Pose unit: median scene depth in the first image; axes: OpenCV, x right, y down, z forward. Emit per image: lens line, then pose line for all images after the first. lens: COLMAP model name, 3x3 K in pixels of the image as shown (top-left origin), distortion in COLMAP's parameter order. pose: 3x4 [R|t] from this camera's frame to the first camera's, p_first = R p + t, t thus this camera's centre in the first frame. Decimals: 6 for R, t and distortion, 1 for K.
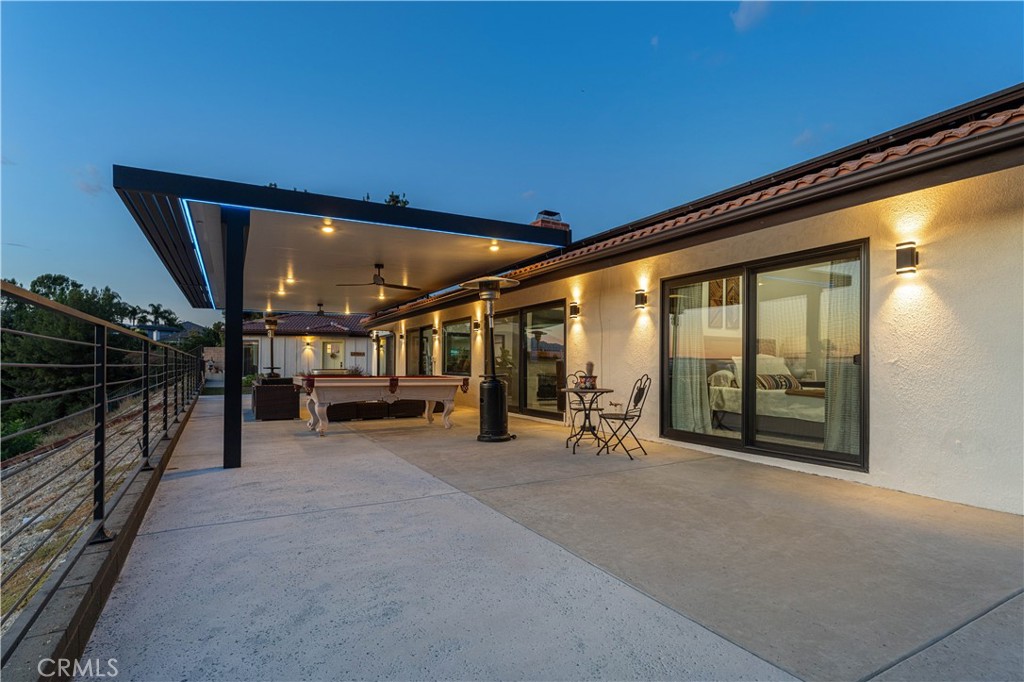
lens RADIAL K [[510.9, 0, 512.7], [0, 510.9, 366.9], [0, 0, 1]] dist [0.000775, 0.000158]
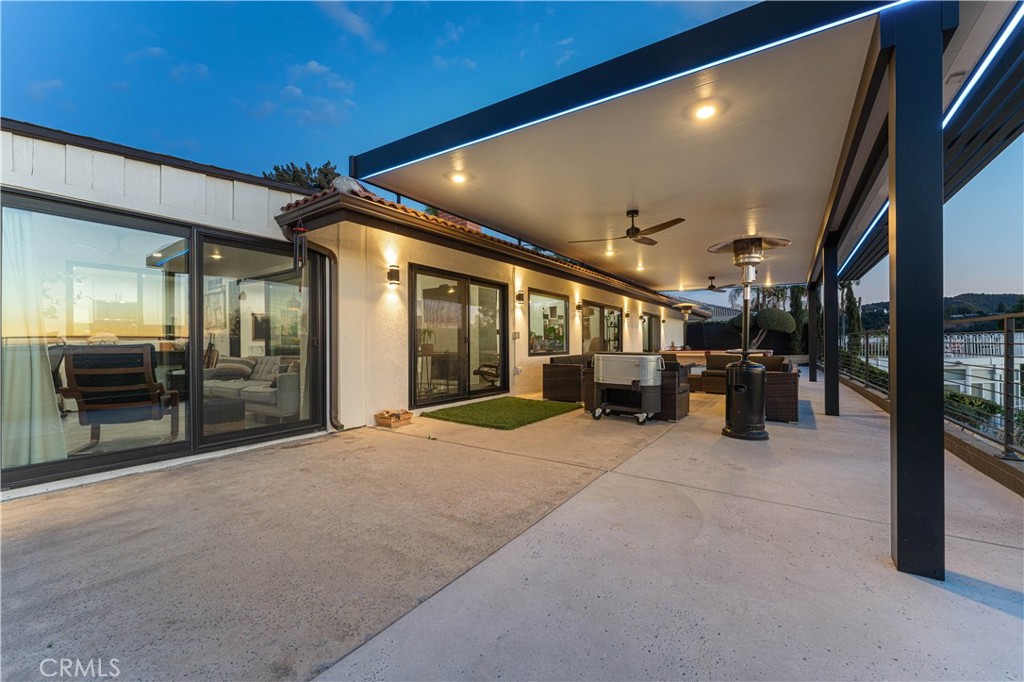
lens RADIAL K [[437.7, 0, 512.0], [0, 437.7, 341.0], [0, 0, 1]] dist [0.000255, -0.000009]
pose [[-0.479504, -0.009952, 0.877483, -0.734770], [-0.018255, 0.999832, 0.001365, -0.012326], [-0.877350, -0.015364, -0.479606, 1.464330]]
